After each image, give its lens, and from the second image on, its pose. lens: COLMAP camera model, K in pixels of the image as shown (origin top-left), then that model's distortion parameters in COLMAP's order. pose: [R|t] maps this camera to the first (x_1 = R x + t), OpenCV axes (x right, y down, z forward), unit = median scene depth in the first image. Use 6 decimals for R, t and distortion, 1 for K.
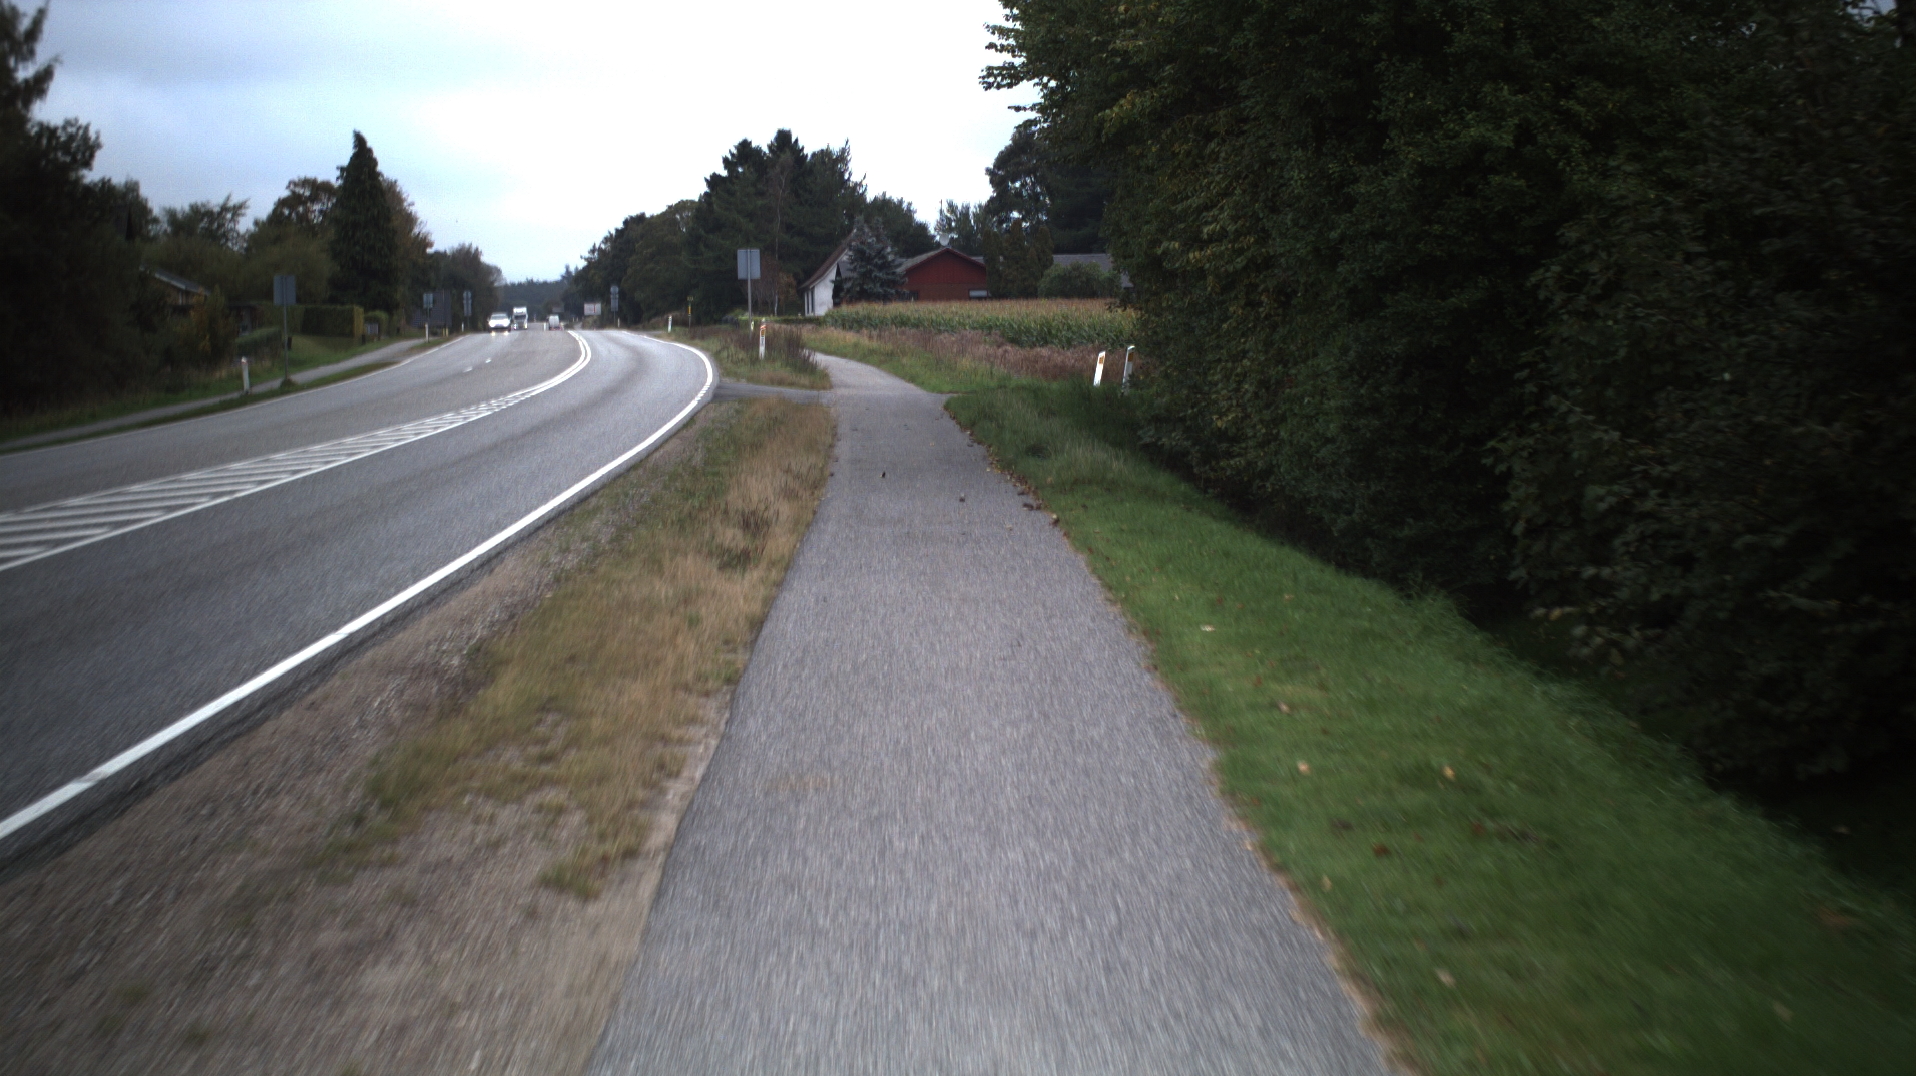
lens RADIAL K [[1516.2, 0, 921.5], [0, 1516.2, 536.1], [0, 0, 1]] dist [-0.036529, 0.005260]
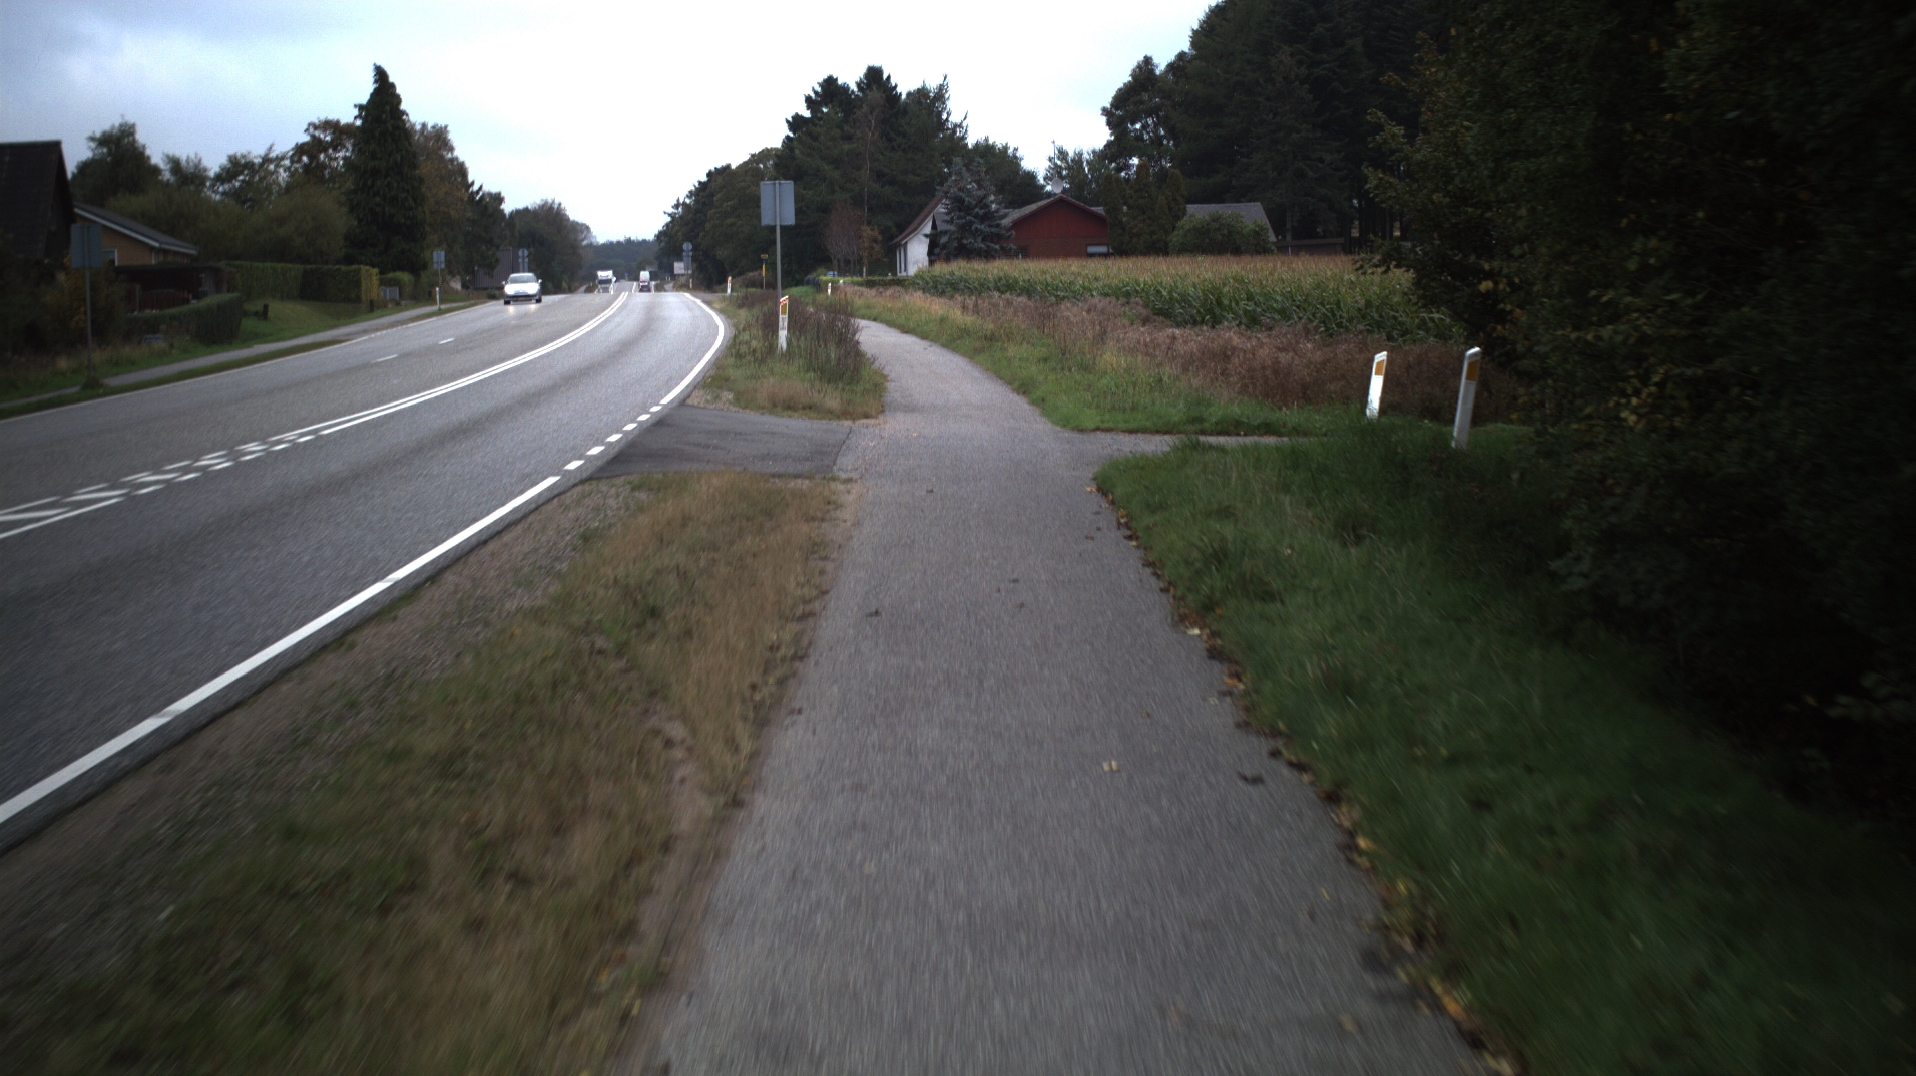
lens RADIAL K [[1563.5, 0, 1014.2], [0, 1563.5, 531.5], [0, 0, 1]] dist [-0.043300, 0.002704]
pose [[0.999959, -0.000547, -0.009027, -0.001474], [0.000718, 0.999820, 0.018935, -0.019986], [0.009015, -0.018941, 0.999780, 0.130094]]
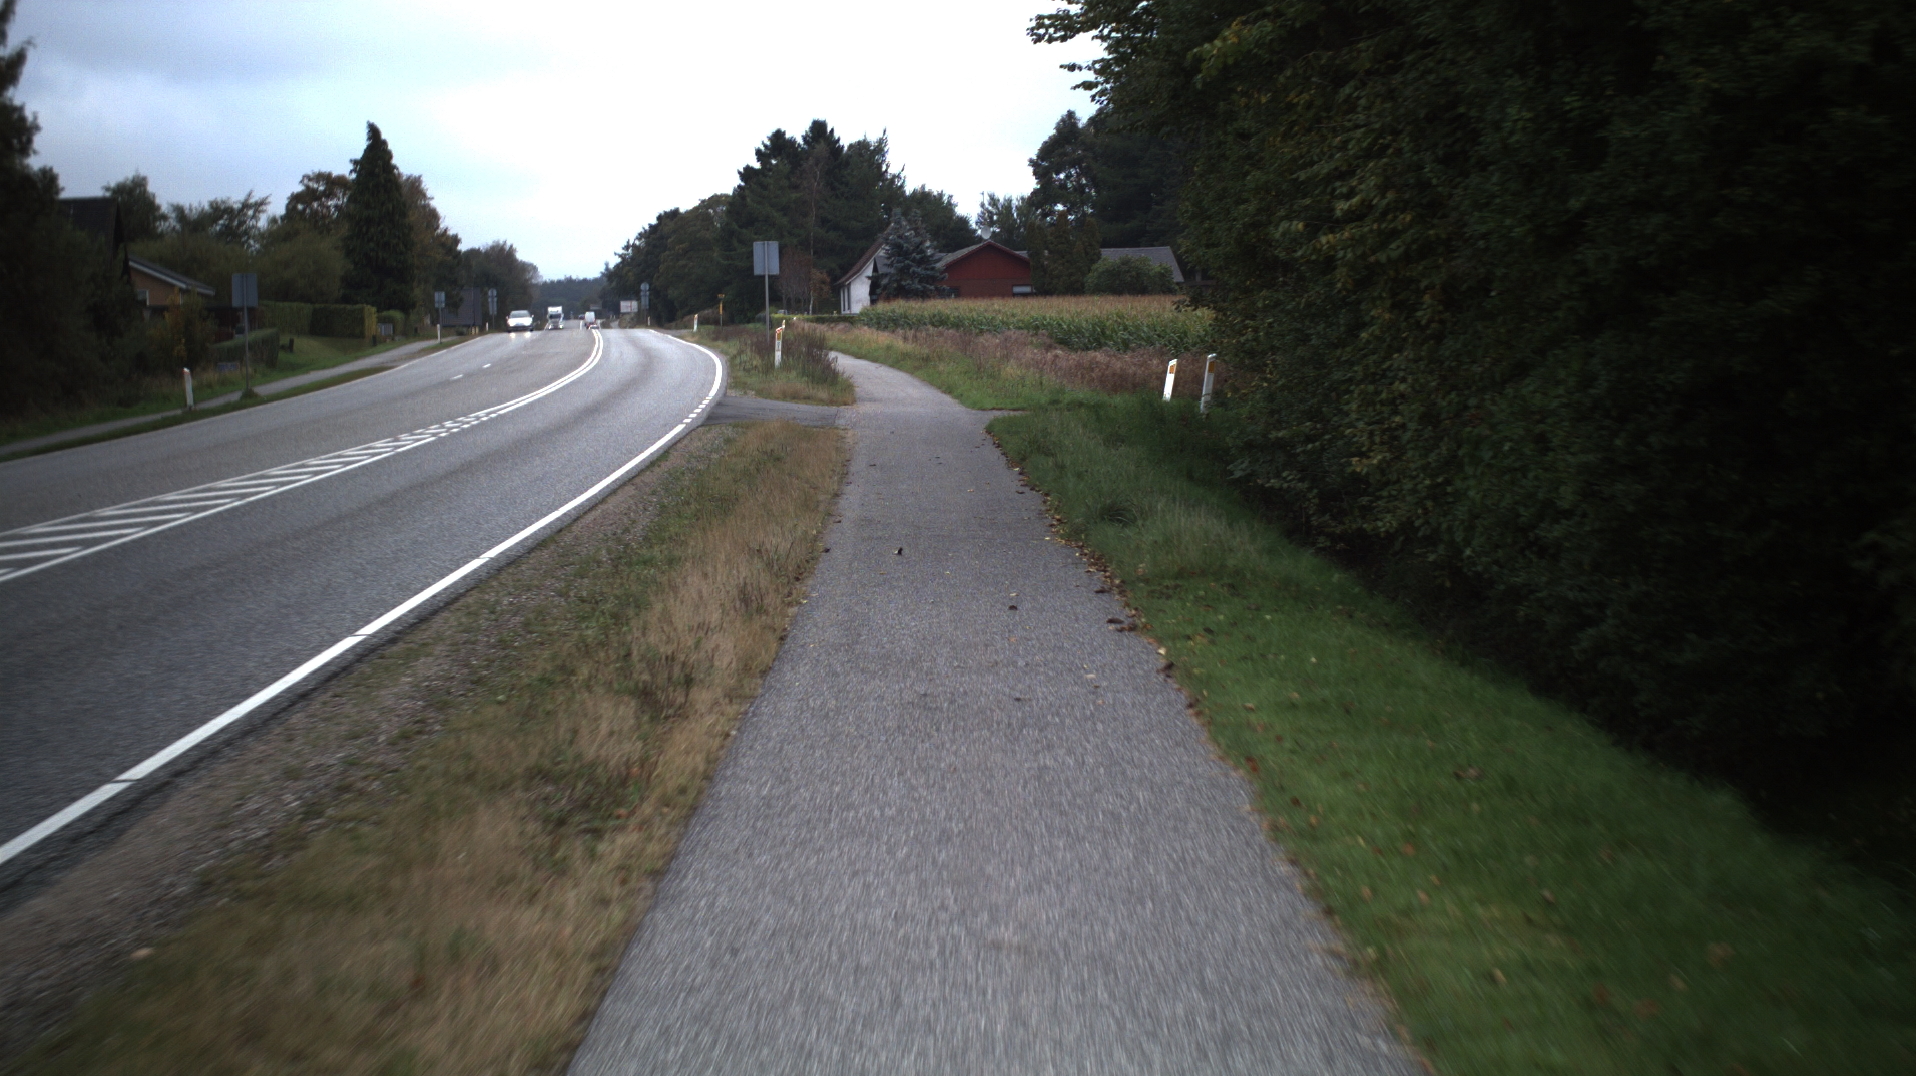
lens RADIAL K [[1532.6, 0, 958.0], [0, 1532.6, 538.0], [0, 0, 1]] dist [-0.036543, -0.001440]
pose [[0.999986, -0.003524, -0.004027, 0.000717], [0.003533, 0.999991, 0.002147, -0.007064], [0.004020, -0.002161, 0.999990, 0.042294]]
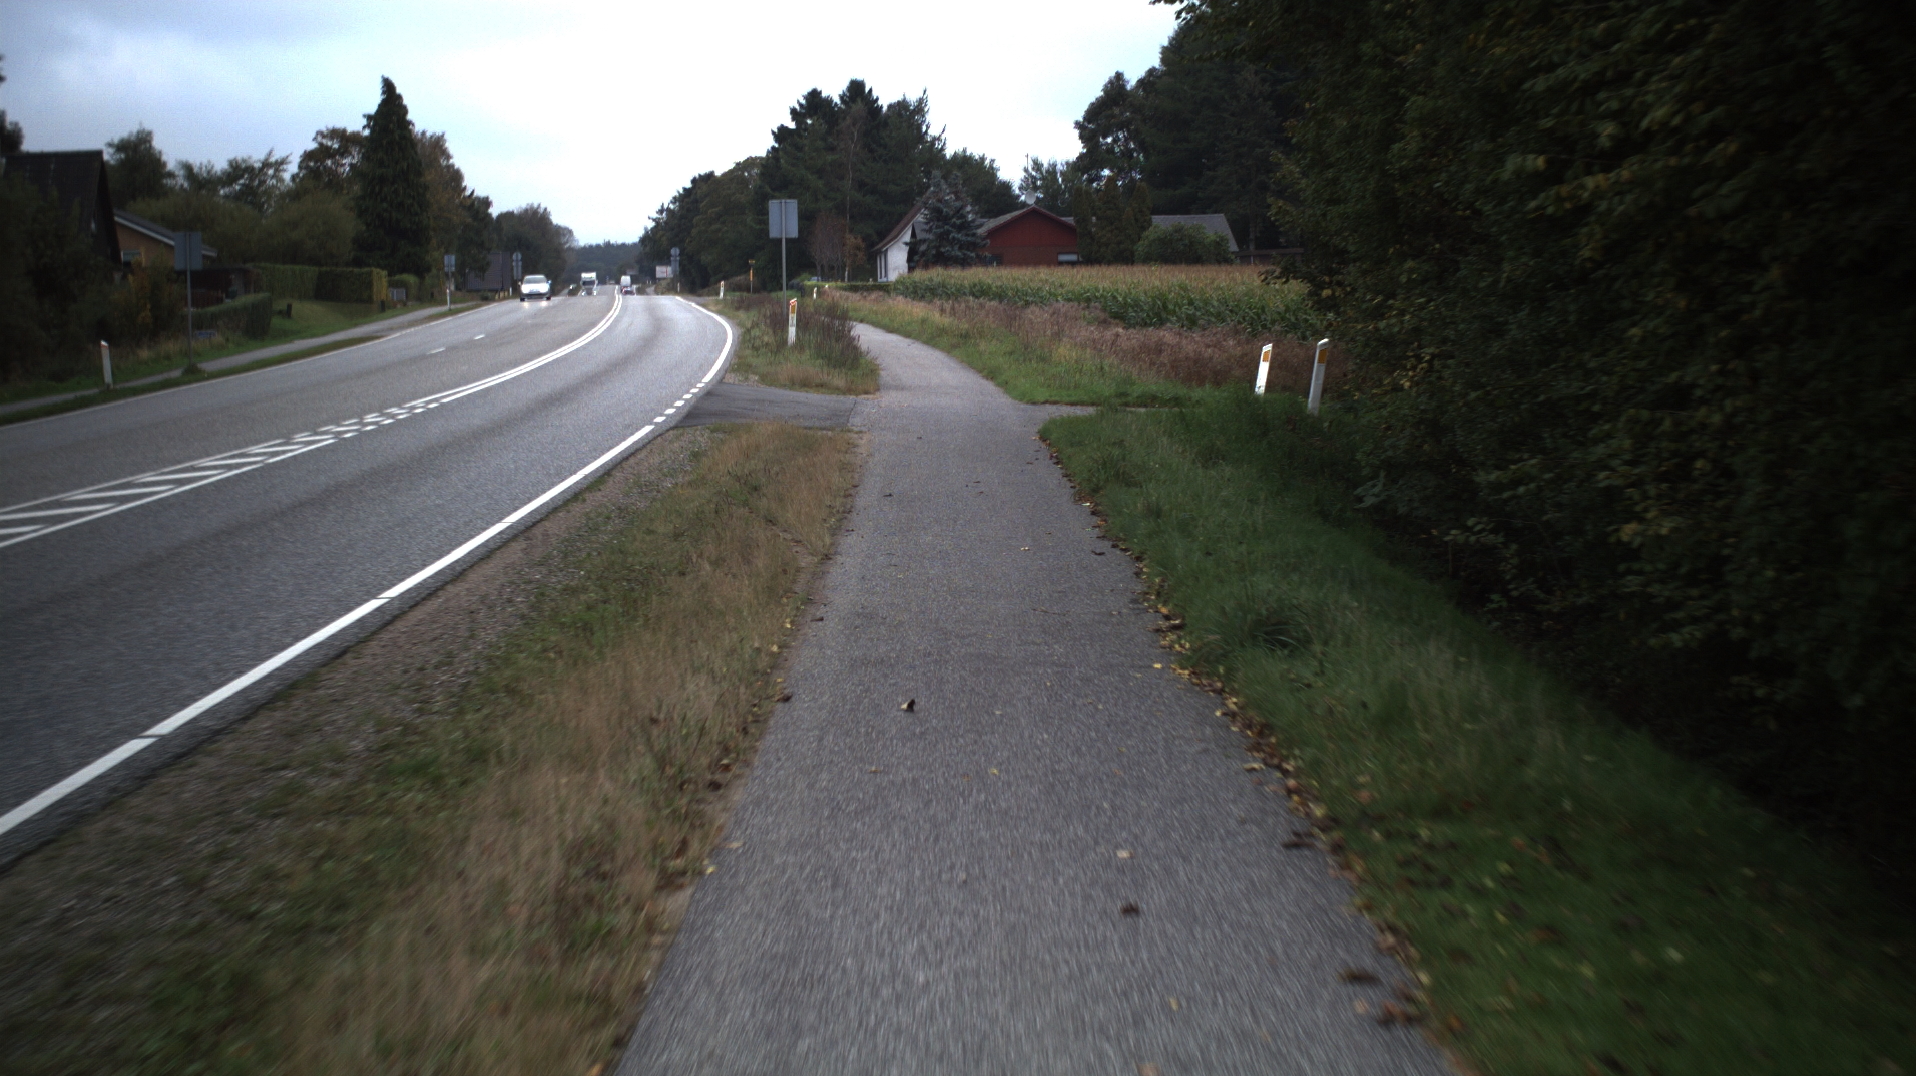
lens RADIAL K [[1547.4, 0, 993.9], [0, 1547.4, 525.5], [0, 0, 1]] dist [-0.039918, -0.002596]
pose [[0.999965, 0.005770, -0.005976, -0.000062], [-0.005692, 0.999899, 0.013040, -0.013802], [0.006050, -0.013006, 0.999897, 0.085693]]
